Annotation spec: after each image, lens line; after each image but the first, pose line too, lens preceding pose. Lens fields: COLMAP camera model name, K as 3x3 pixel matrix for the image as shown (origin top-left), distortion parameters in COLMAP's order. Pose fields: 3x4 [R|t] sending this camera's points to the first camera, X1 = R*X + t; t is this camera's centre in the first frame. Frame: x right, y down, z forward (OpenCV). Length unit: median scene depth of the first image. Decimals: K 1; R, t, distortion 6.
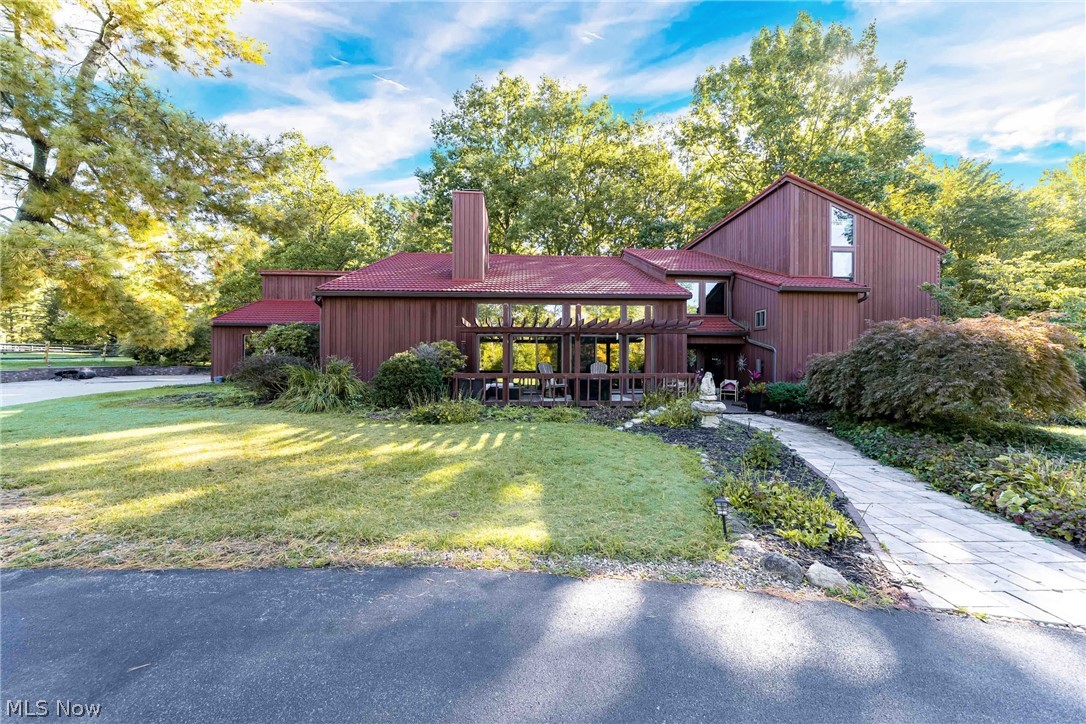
lens RADIAL K [[388.0, 0, 540.9], [0, 388.0, 360.3], [0, 0, 1]] dist [0.001062, 0.000097]
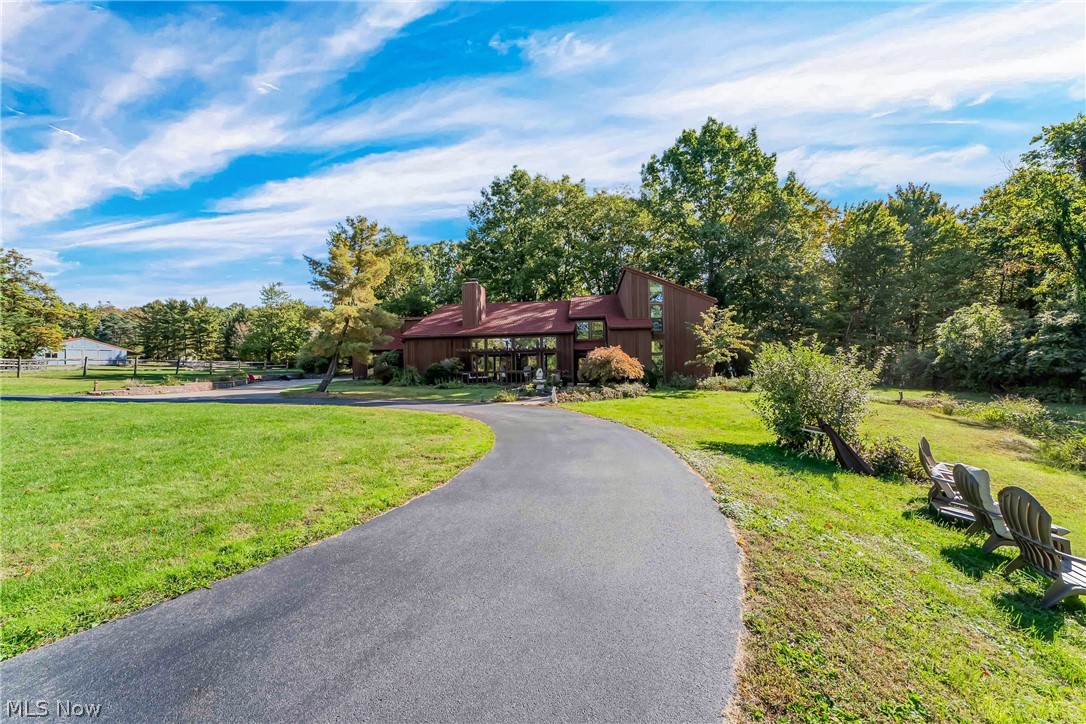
lens RADIAL K [[388.0, 0, 542.8], [0, 388.0, 364.3], [0, 0, 1]] dist [0.001062, 0.000097]
pose [[0.985647, -0.023067, -0.167234, 0.590908], [0.022797, 0.999734, -0.003532, 0.007588], [0.167271, -0.000332, 0.985911, -1.067618]]
